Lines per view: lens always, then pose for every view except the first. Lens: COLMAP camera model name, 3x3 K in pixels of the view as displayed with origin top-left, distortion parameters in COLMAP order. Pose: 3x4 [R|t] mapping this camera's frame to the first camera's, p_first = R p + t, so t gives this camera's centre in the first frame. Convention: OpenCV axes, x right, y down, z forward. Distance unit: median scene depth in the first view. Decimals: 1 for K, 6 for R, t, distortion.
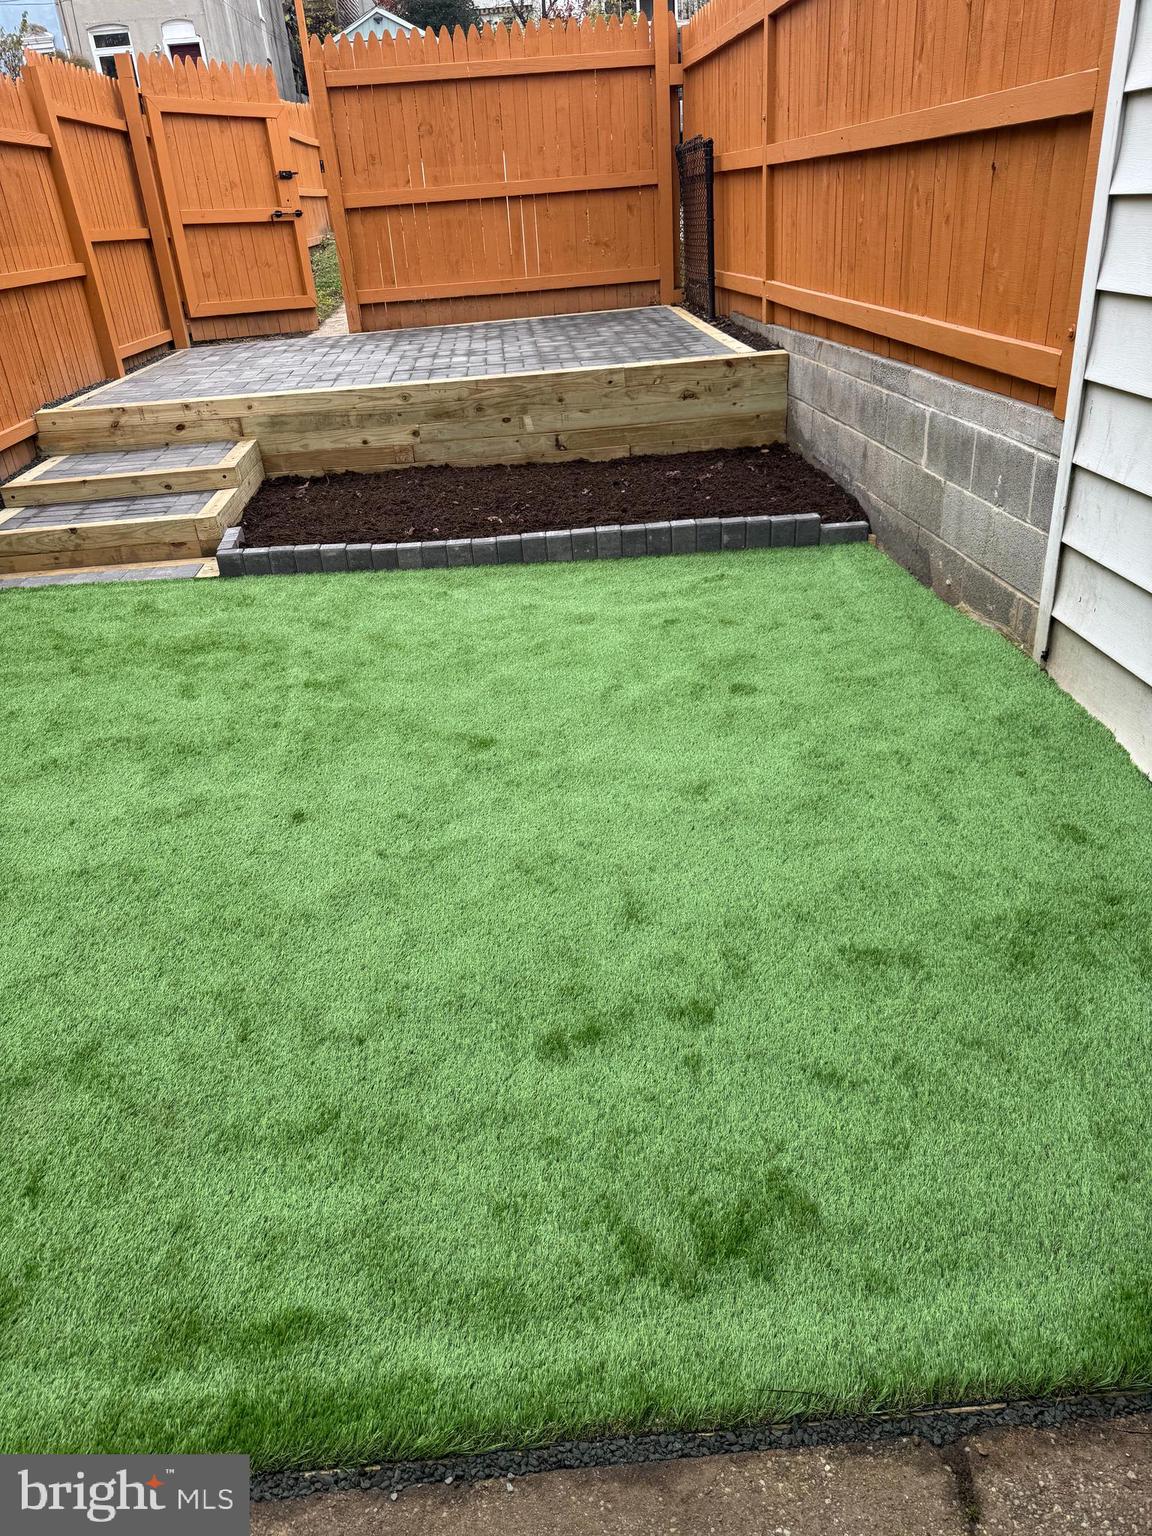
lens RADIAL K [[1071.3, 0, 577.8], [0, 1071.3, 761.6], [0, 0, 1]] dist [0.055015, -0.057173]
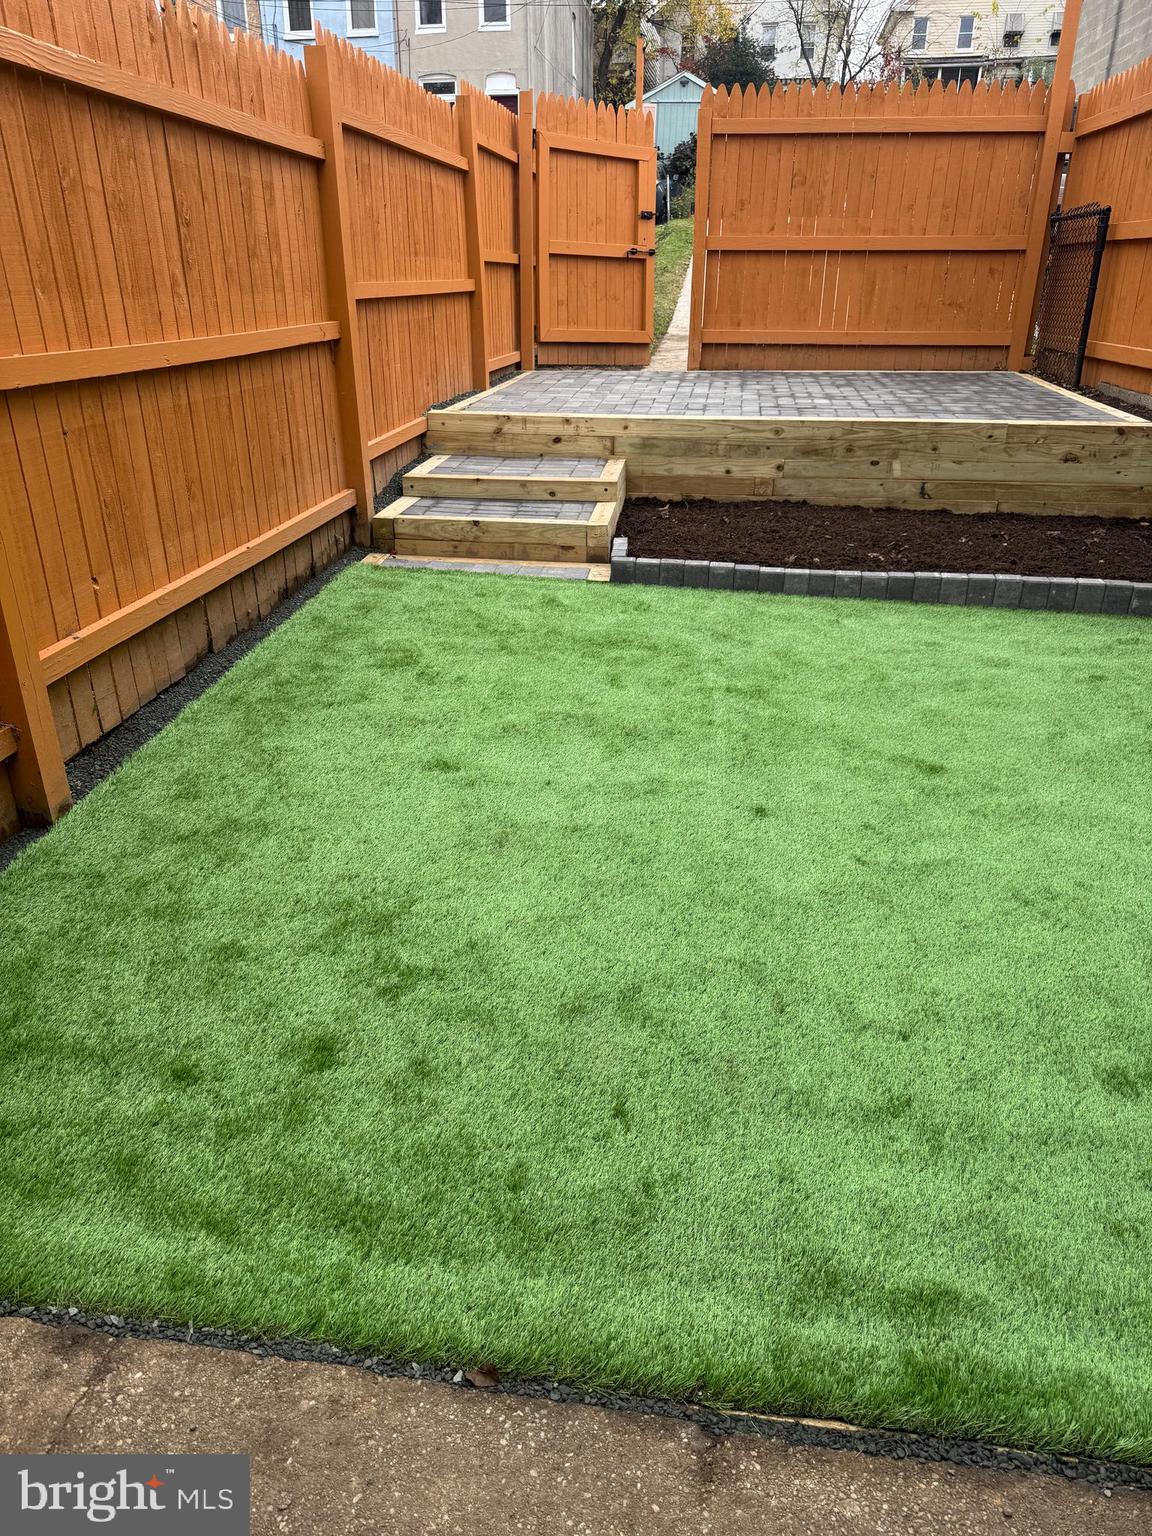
lens RADIAL K [[1071.3, 0, 577.9], [0, 1071.3, 776.4], [0, 0, 1]] dist [0.055015, -0.057173]
pose [[0.976679, 0.151225, -0.152412, -0.205031], [-0.156546, 0.987392, -0.023463, 0.050913], [0.146942, 0.046775, 0.988038, -0.018847]]
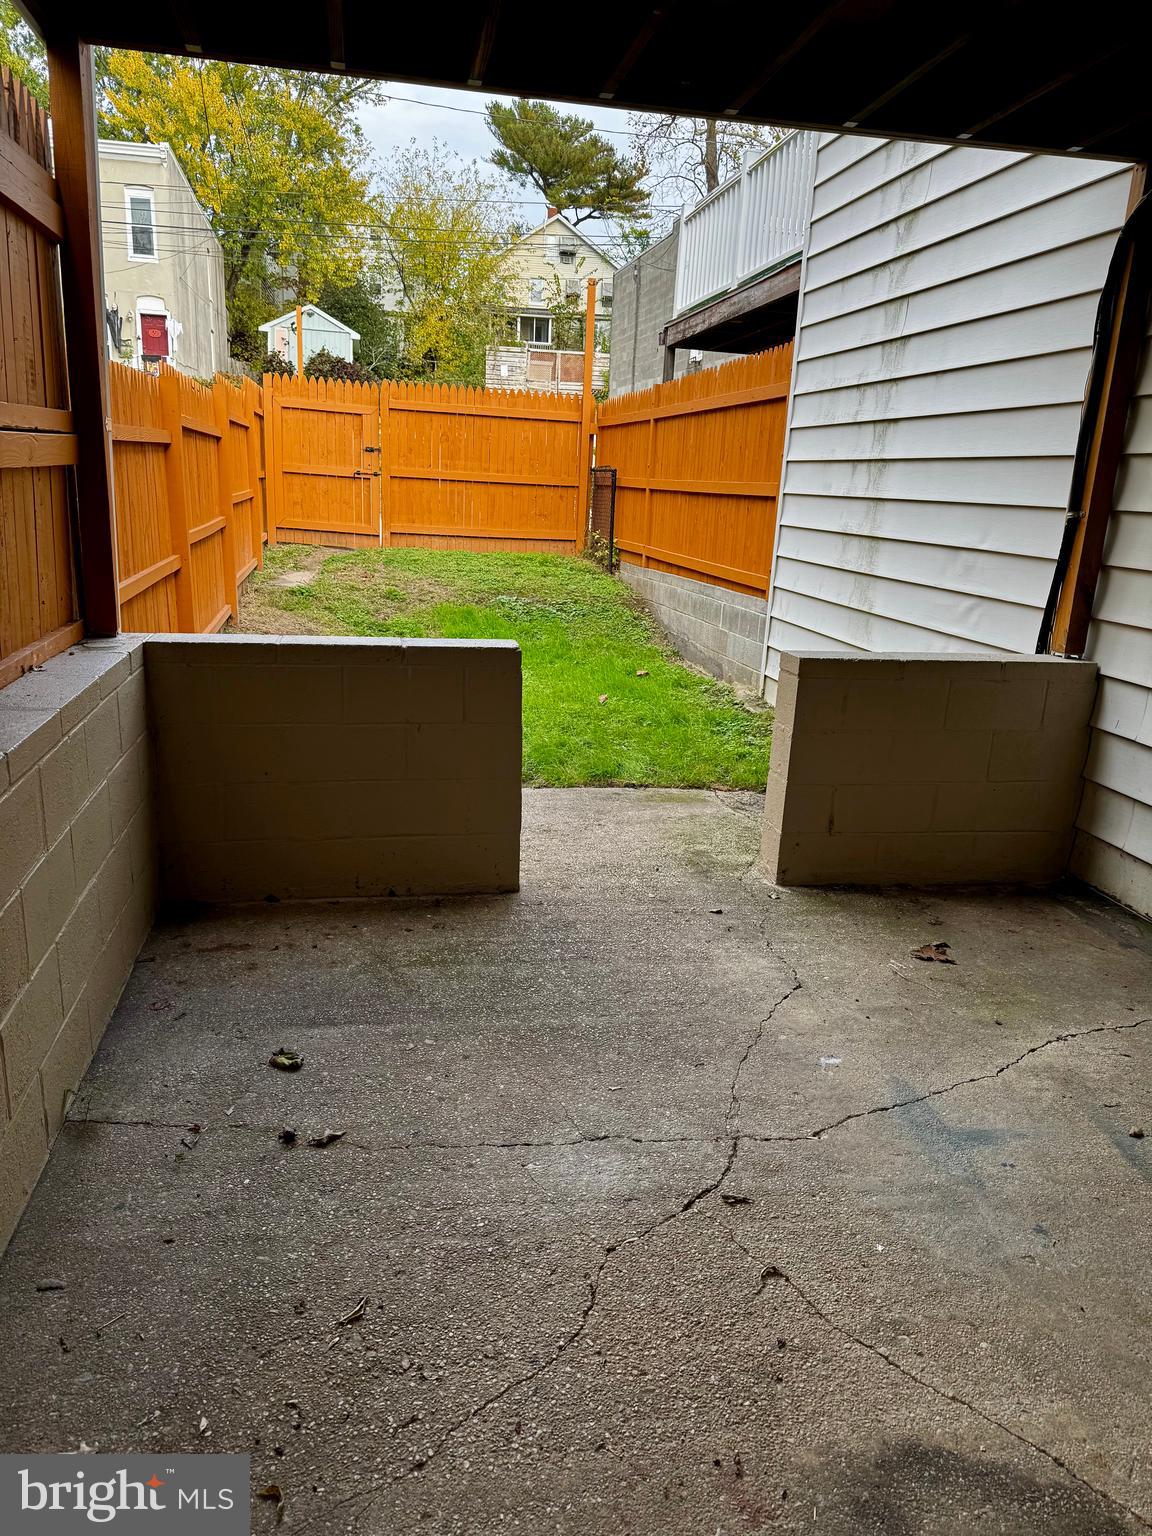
lens RADIAL K [[1072.1, 0, 576.7], [0, 1072.1, 821.4], [0, 0, 1]] dist [0.051955, -0.055177]
pose [[0.984886, 0.074243, 0.156482, -0.308724], [-0.046873, 0.984008, -0.171847, 0.546171], [-0.166738, 0.161915, 0.972616, -1.109125]]
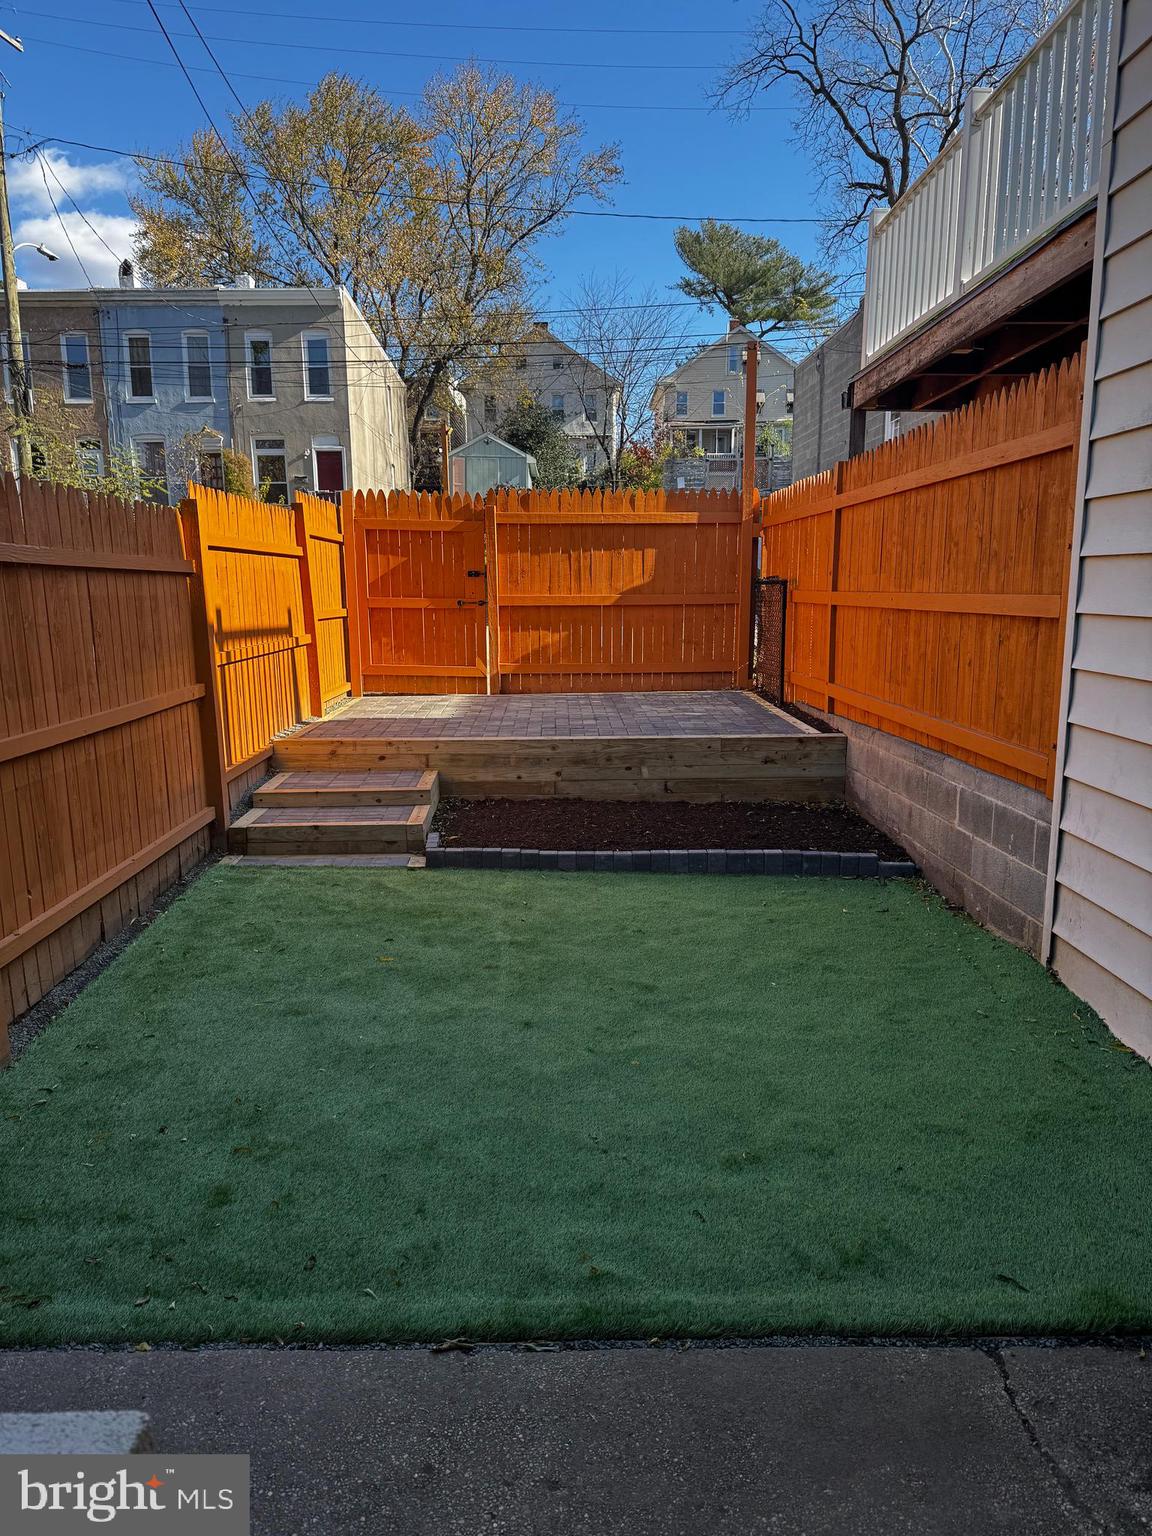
lens RADIAL K [[1072.1, 0, 584.3], [0, 1072.1, 791.6], [0, 0, 1]] dist [0.051955, -0.055177]
pose [[0.997112, 0.070582, -0.028031, -0.121406], [-0.075594, 0.957840, -0.277178, 0.105673], [0.007285, 0.278496, 0.960410, -0.345052]]
